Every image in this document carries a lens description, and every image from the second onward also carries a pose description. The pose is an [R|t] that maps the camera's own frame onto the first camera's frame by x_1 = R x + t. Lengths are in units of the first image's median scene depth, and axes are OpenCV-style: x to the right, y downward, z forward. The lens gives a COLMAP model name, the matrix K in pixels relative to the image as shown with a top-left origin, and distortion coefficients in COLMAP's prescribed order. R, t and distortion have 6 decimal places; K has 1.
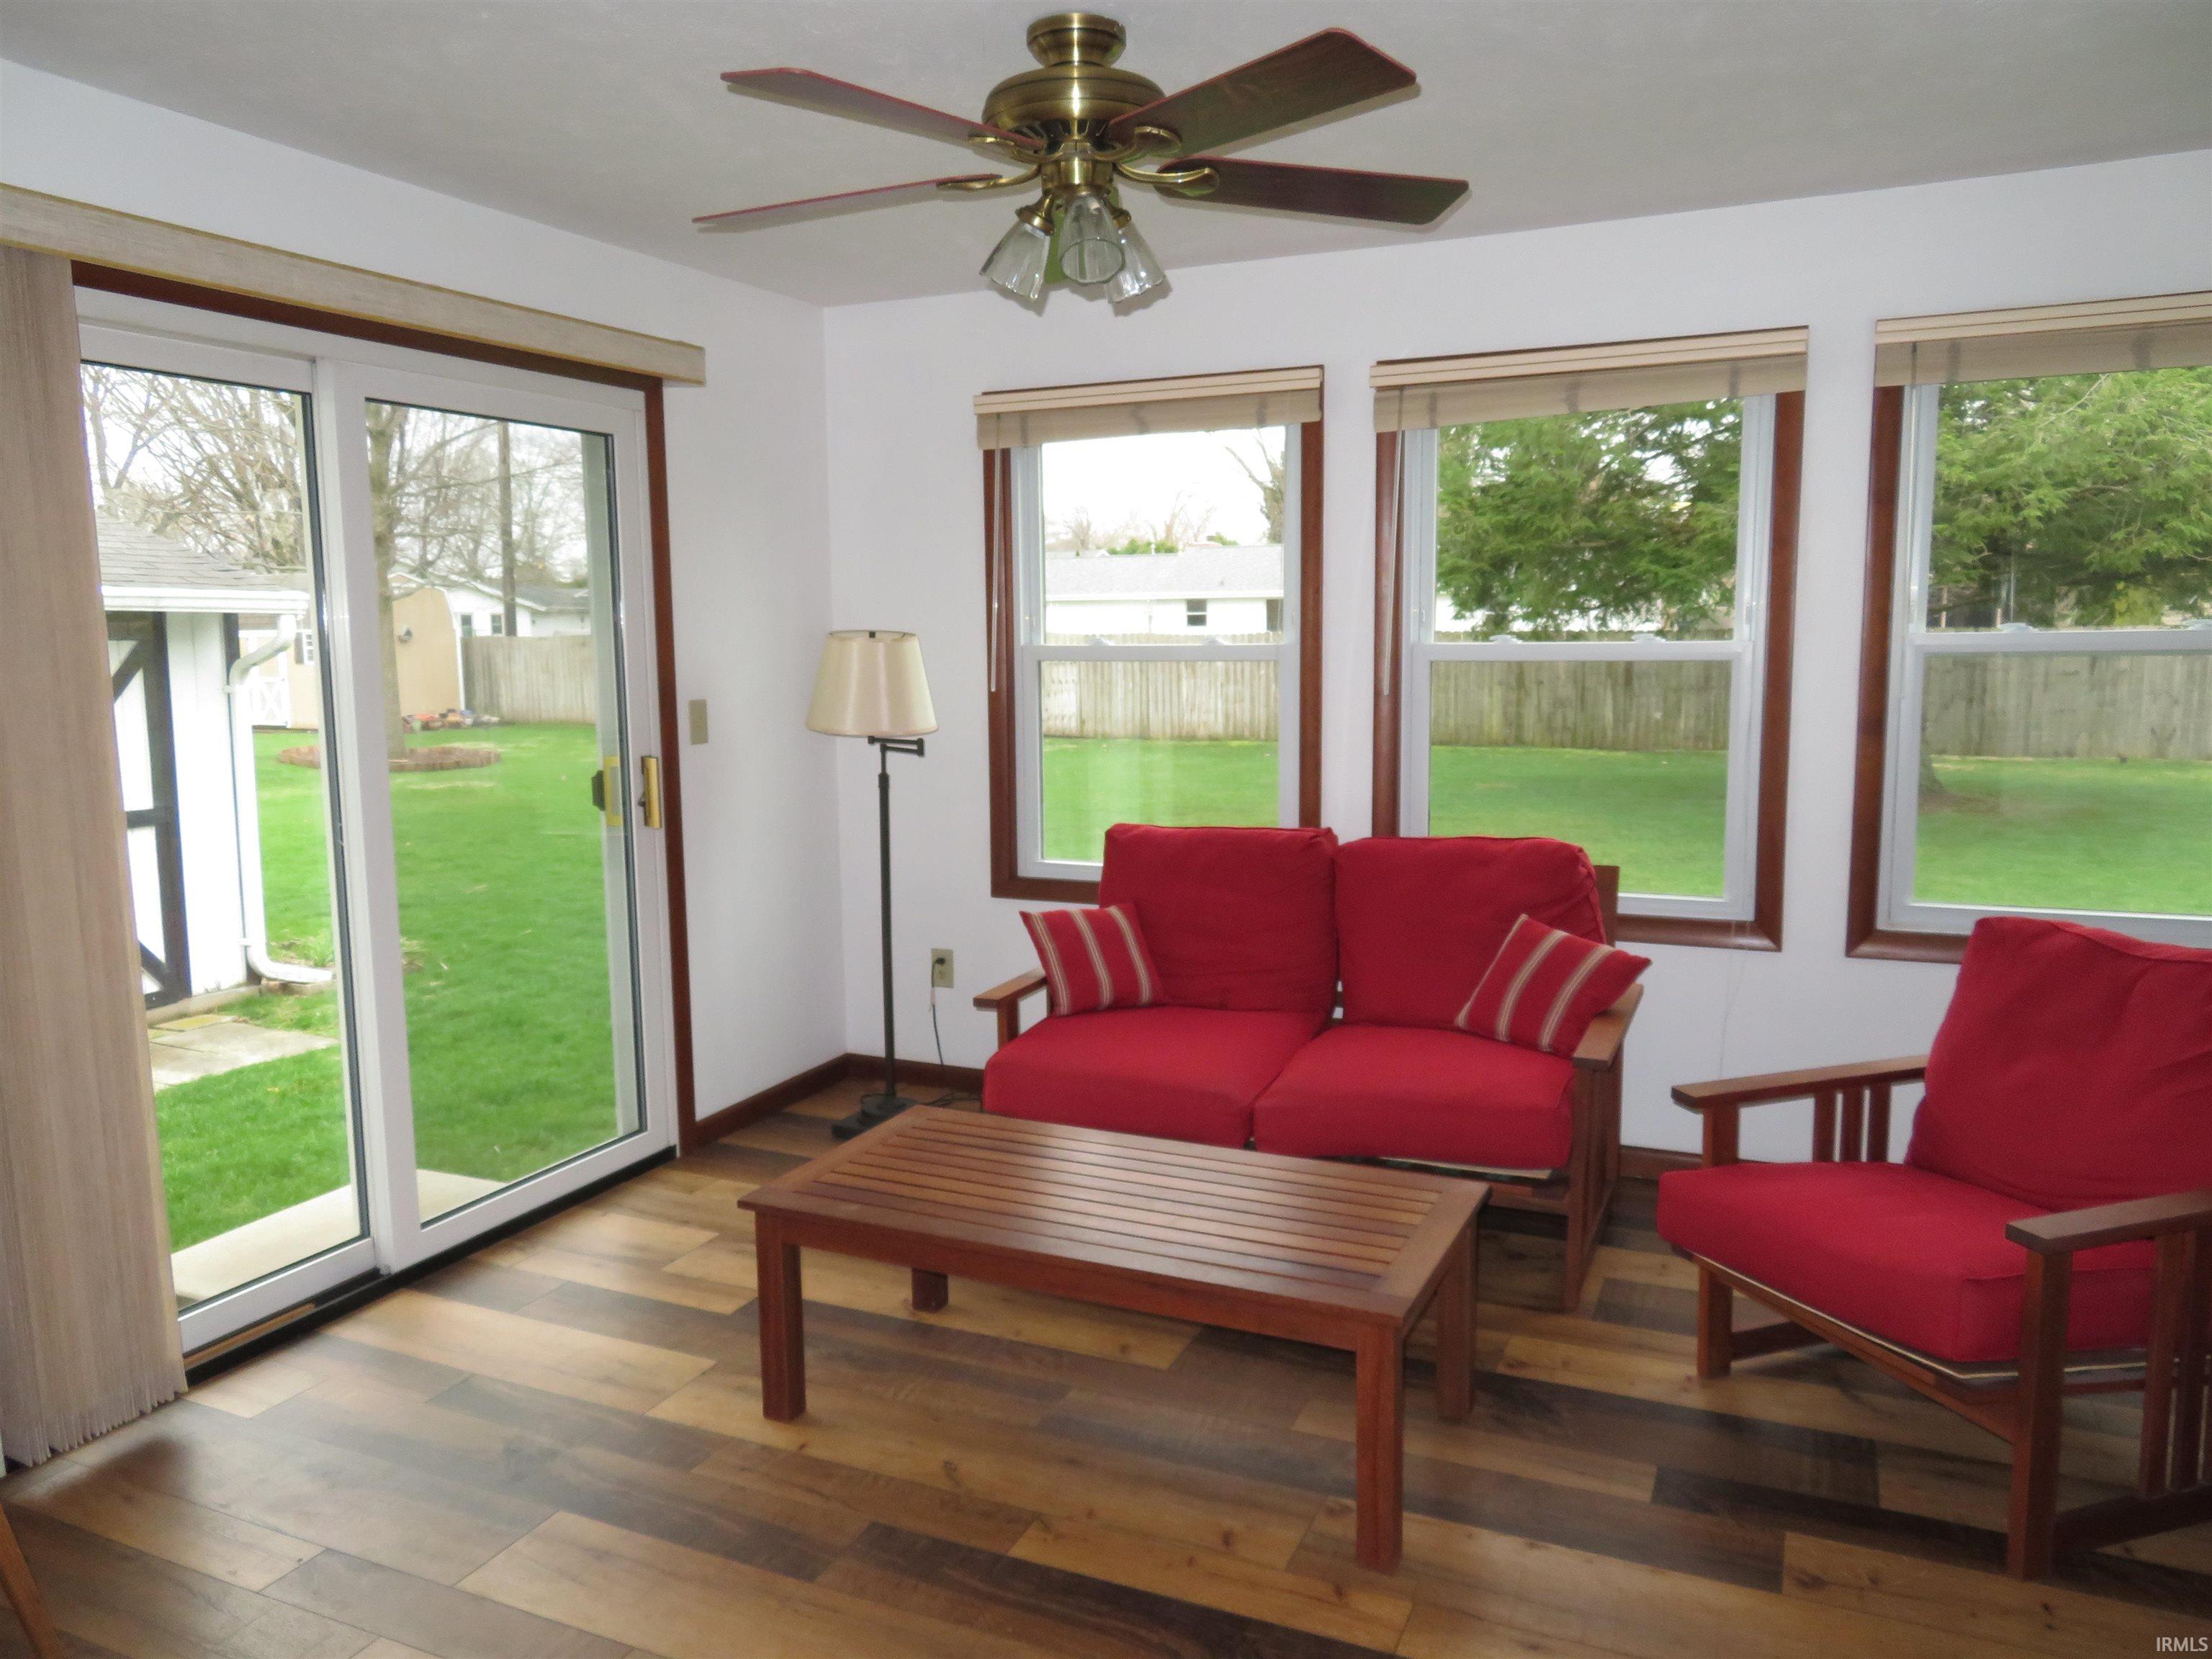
lens RADIAL K [[1610.5, 0, 1081.8], [0, 1610.5, 832.9], [0, 0, 1]] dist [0.006564, 0.022085]
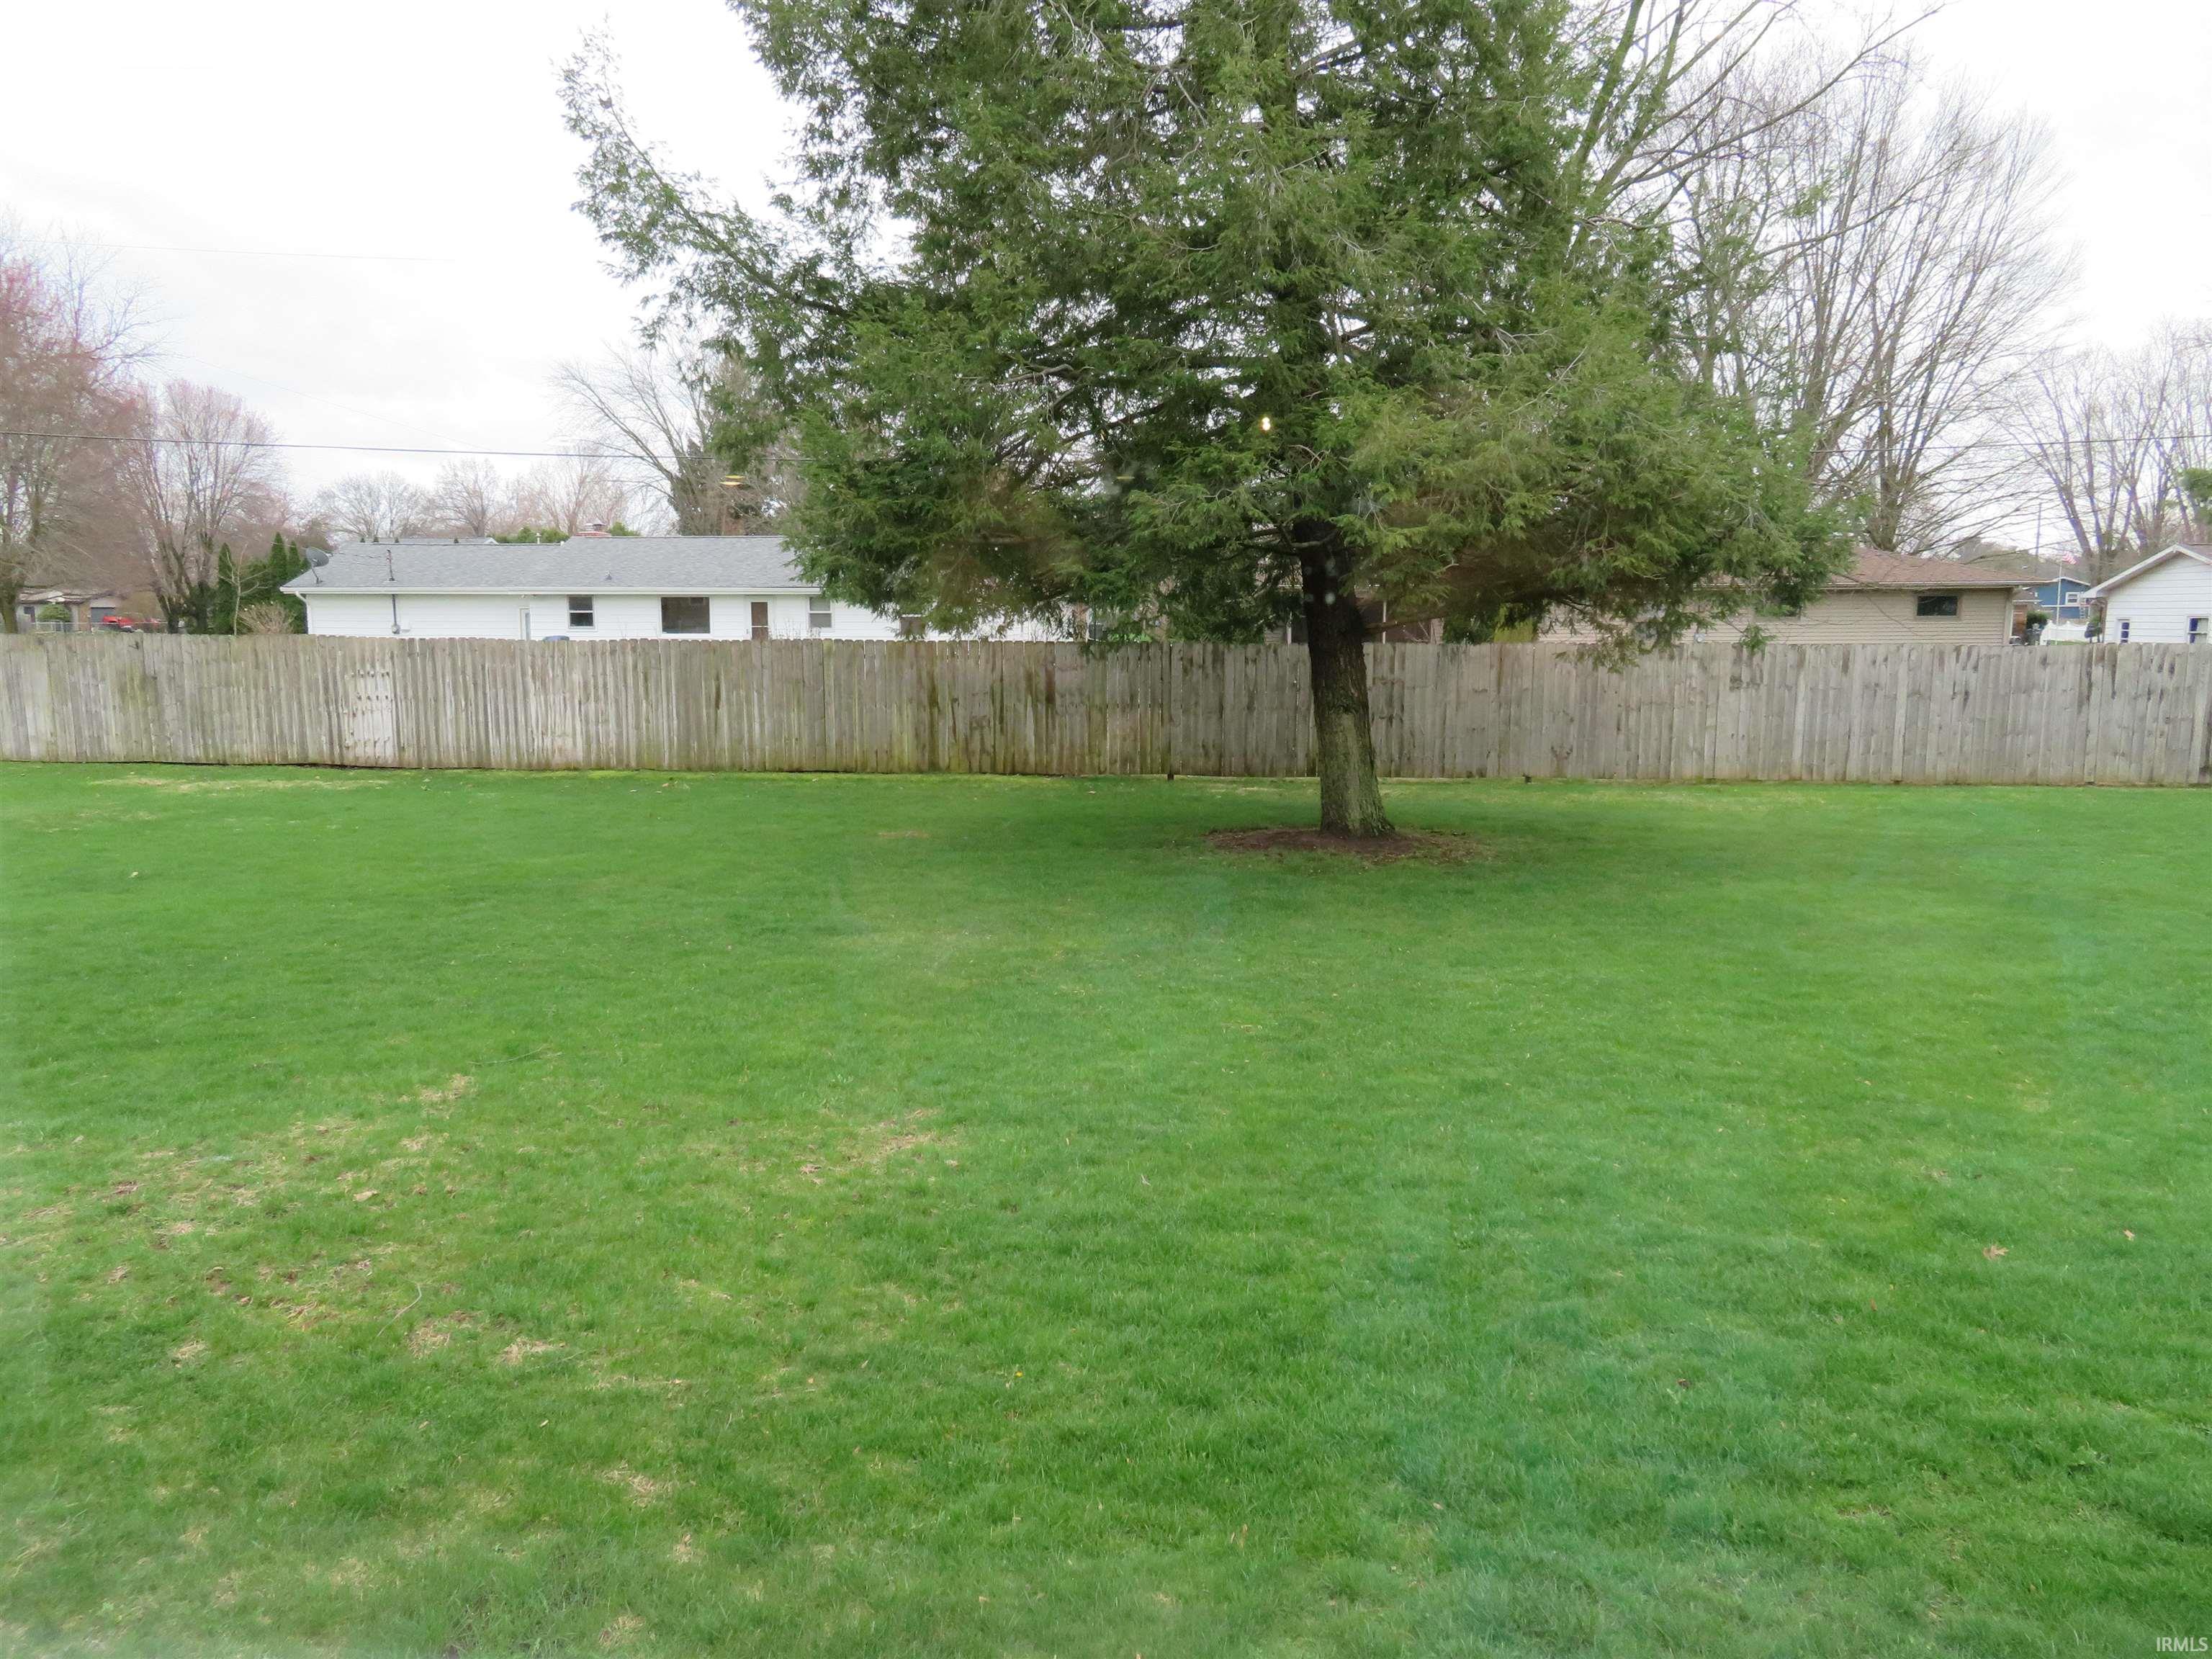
lens RADIAL K [[1610.5, 0, 1094.1], [0, 1610.5, 827.3], [0, 0, 1]] dist [0.006564, 0.022085]
pose [[0.937392, -0.033298, 0.346681, 0.062497], [0.033970, 0.999414, 0.004142, -0.031685], [-0.346616, 0.007894, 0.937974, 0.192915]]
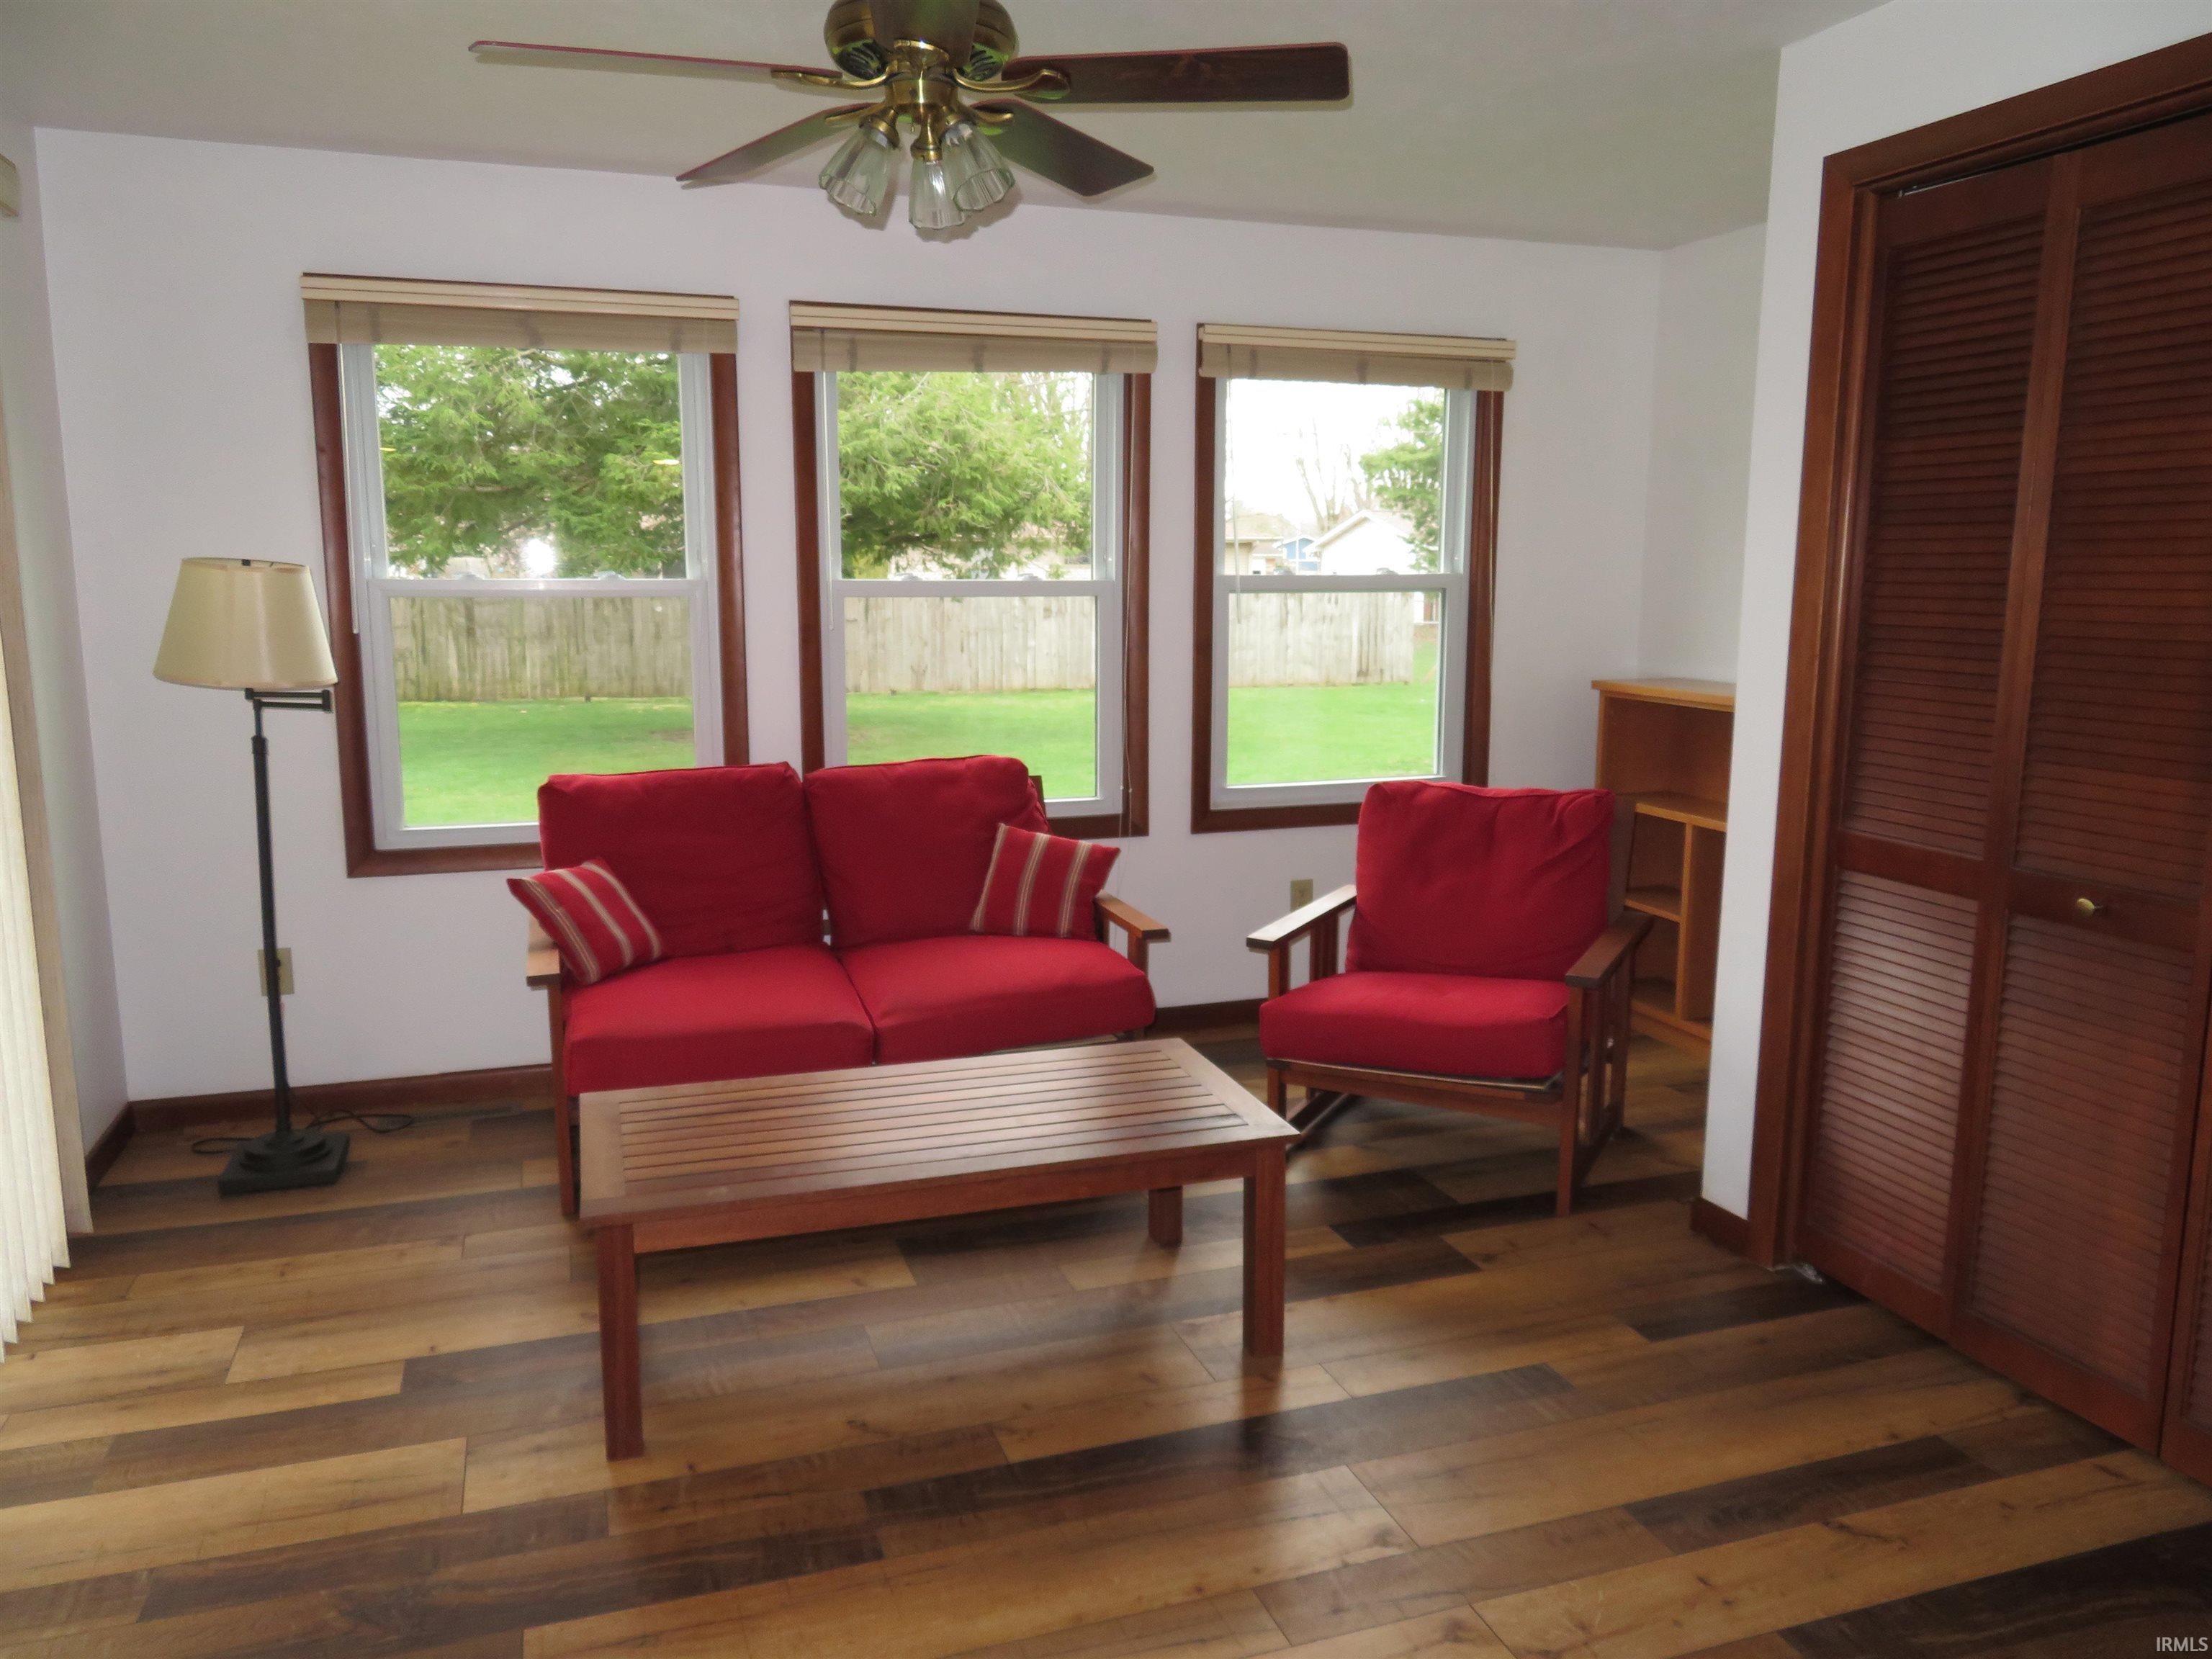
lens RADIAL K [[1610.5, 0, 1102.4], [0, 1610.5, 837.5], [0, 0, 1]] dist [0.006564, 0.022085]
pose [[0.723094, -0.099510, 0.683544, -0.081755], [0.077602, 0.995007, 0.062761, -0.000897], [-0.686377, 0.007663, 0.727206, 0.026158]]
